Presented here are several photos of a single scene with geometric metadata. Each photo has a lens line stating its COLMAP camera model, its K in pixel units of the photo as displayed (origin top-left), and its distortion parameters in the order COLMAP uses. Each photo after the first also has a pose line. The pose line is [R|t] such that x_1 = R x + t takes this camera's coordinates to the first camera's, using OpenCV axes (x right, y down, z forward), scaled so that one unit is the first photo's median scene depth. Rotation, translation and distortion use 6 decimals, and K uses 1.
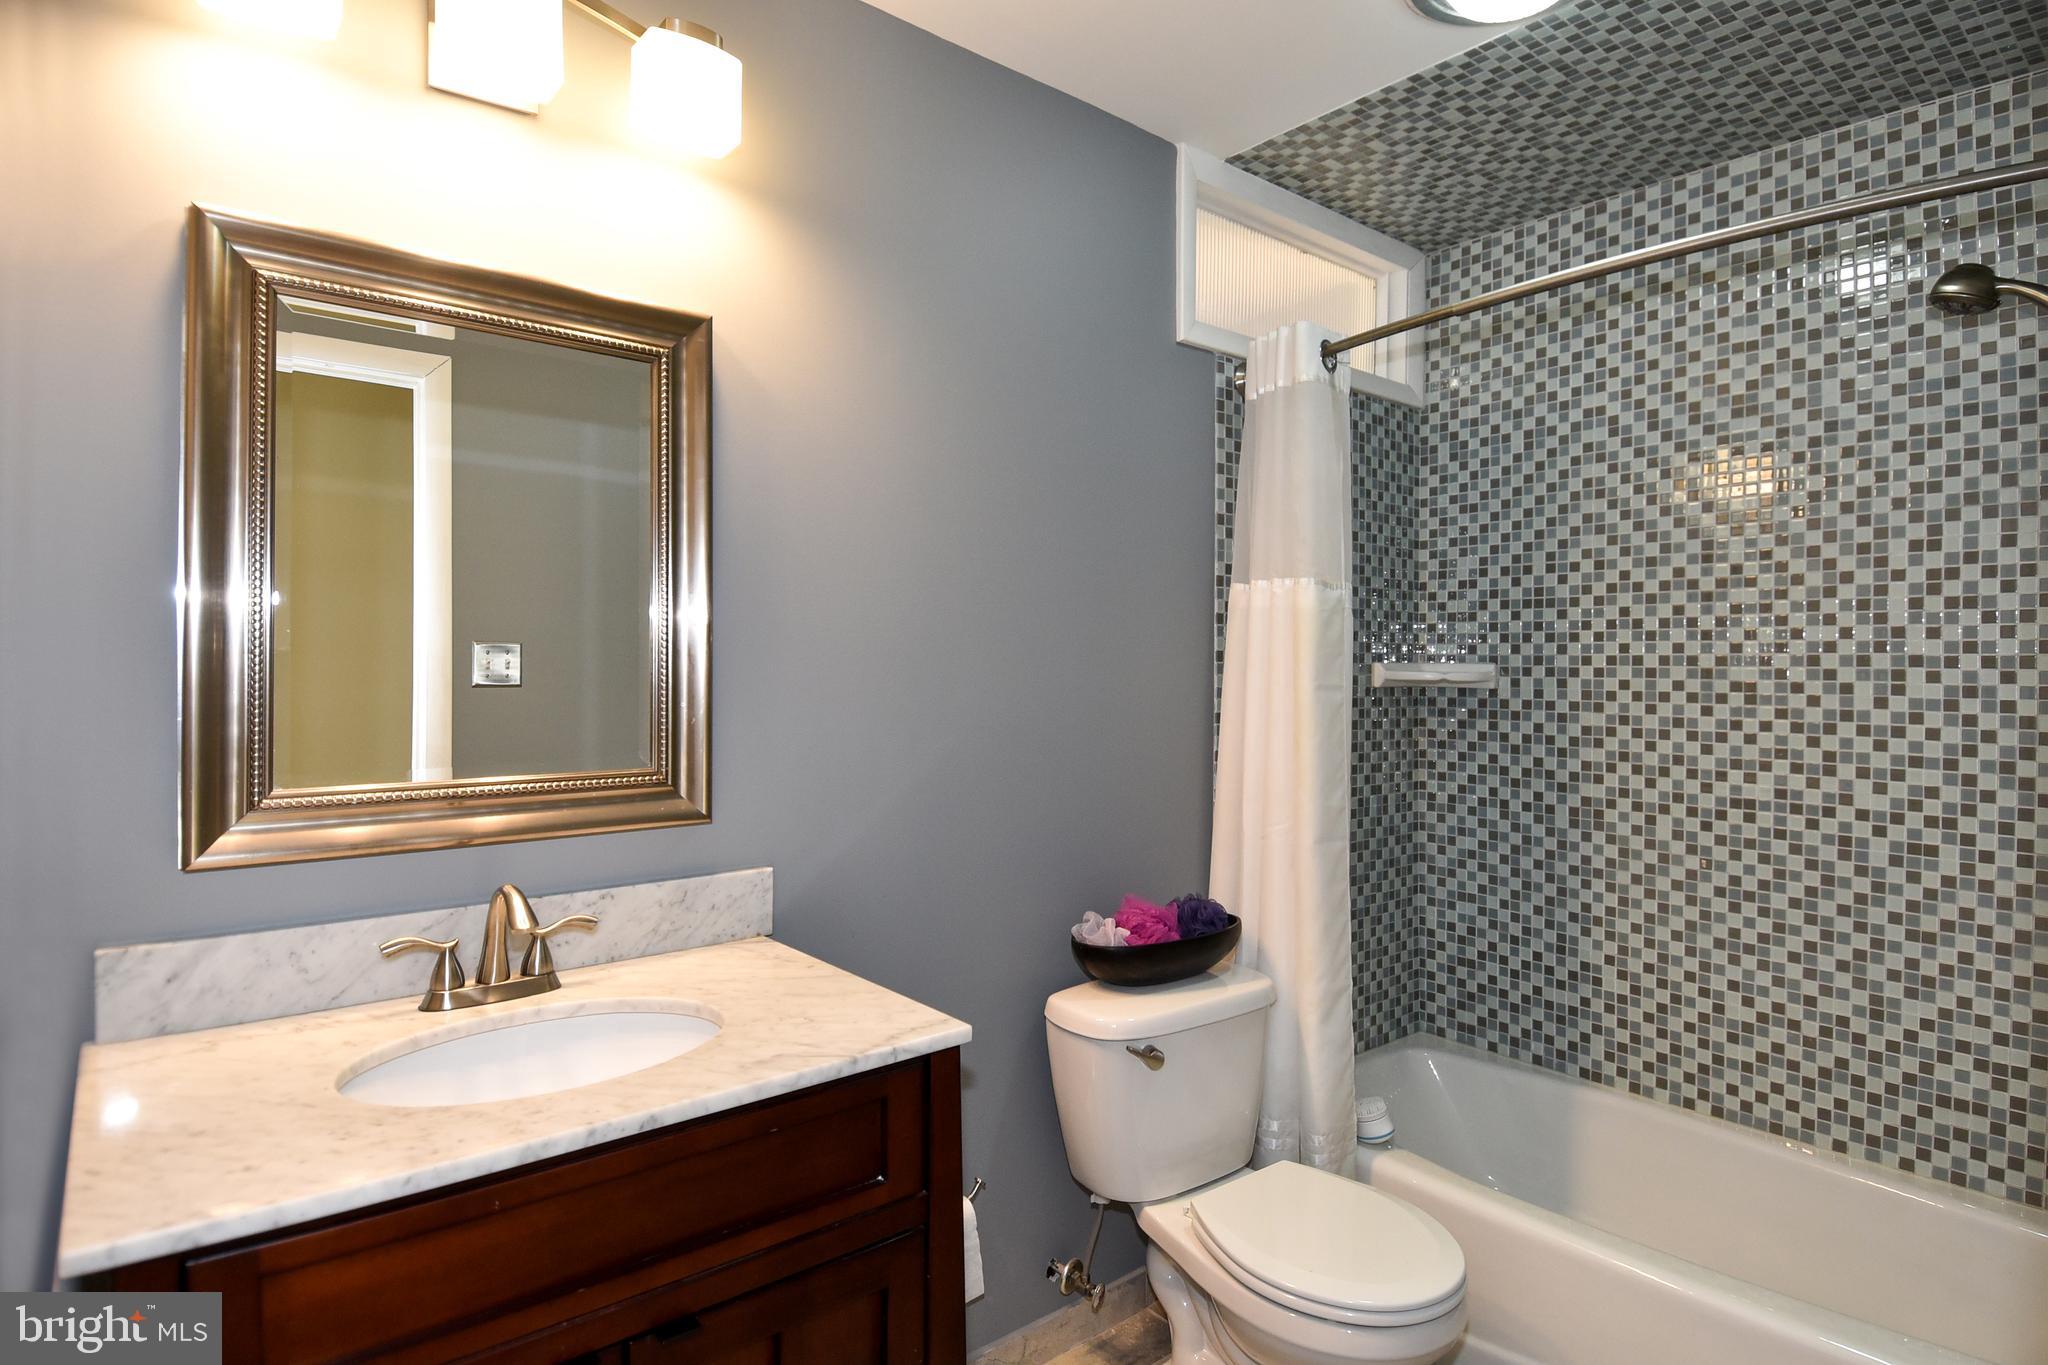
lens RADIAL K [[1088.4, 0, 1062.7], [0, 1088.4, 649.1], [0, 0, 1]] dist [0.059311, -0.063758]
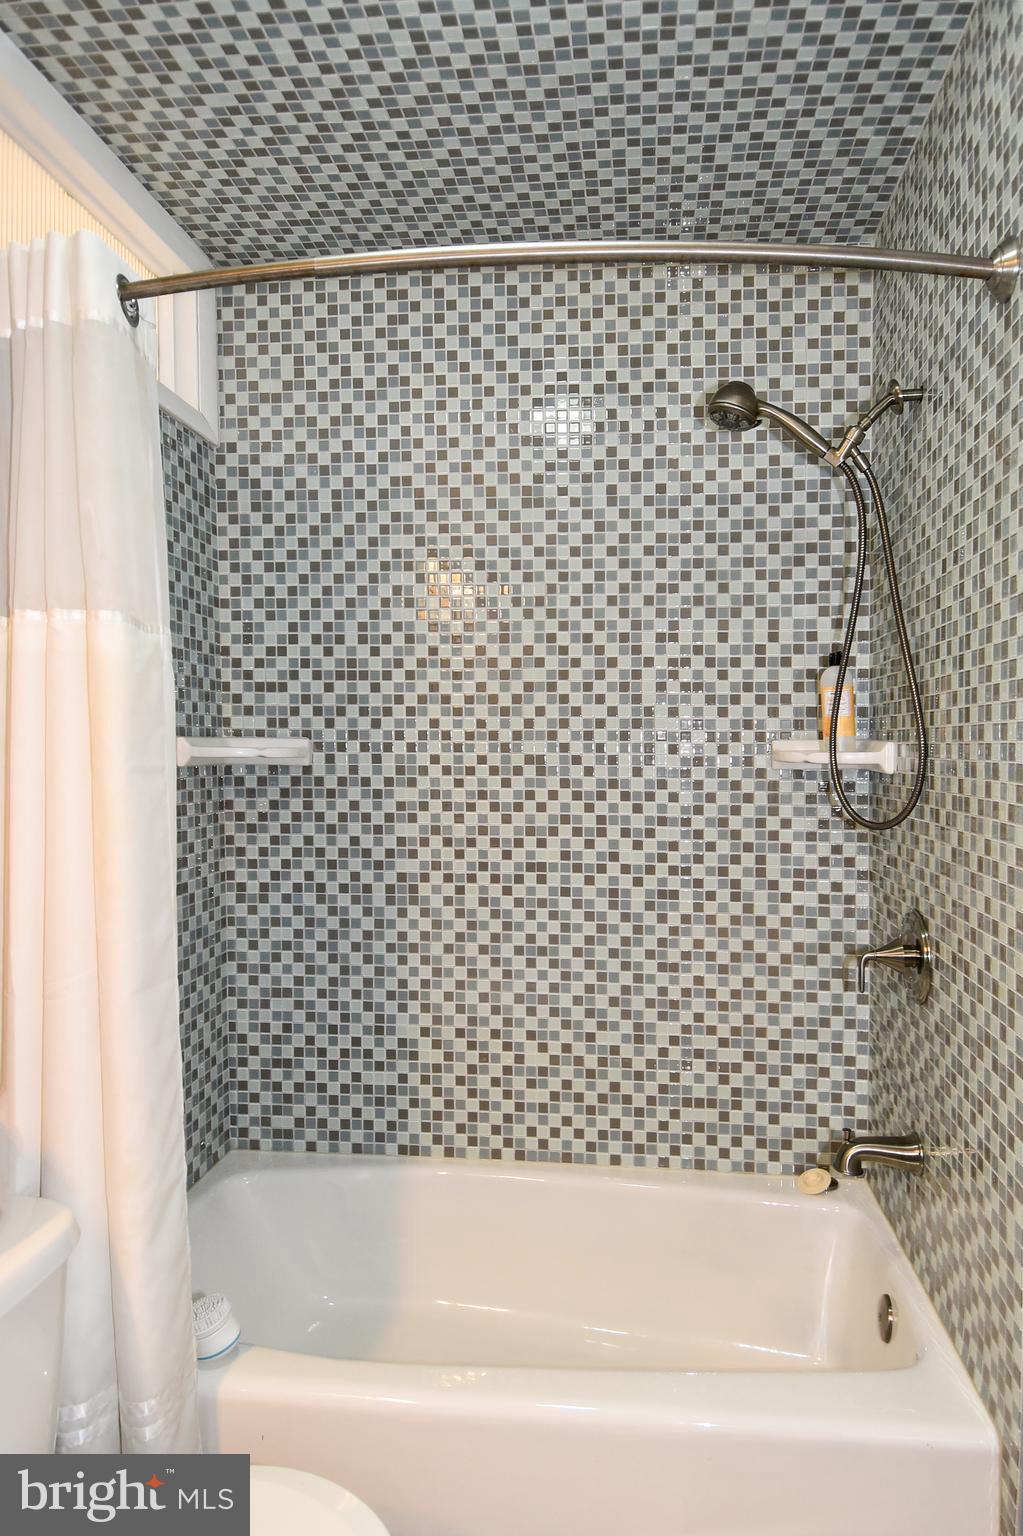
lens RADIAL K [[816.3, 0, 505.7], [0, 816.3, 777.4], [0, 0, 1]] dist [0.059311, -0.063758]
pose [[0.731445, -0.034548, 0.681025, 0.044460], [-0.007902, 0.998219, 0.059127, 0.003983], [-0.681855, -0.048630, 0.729869, 0.398591]]
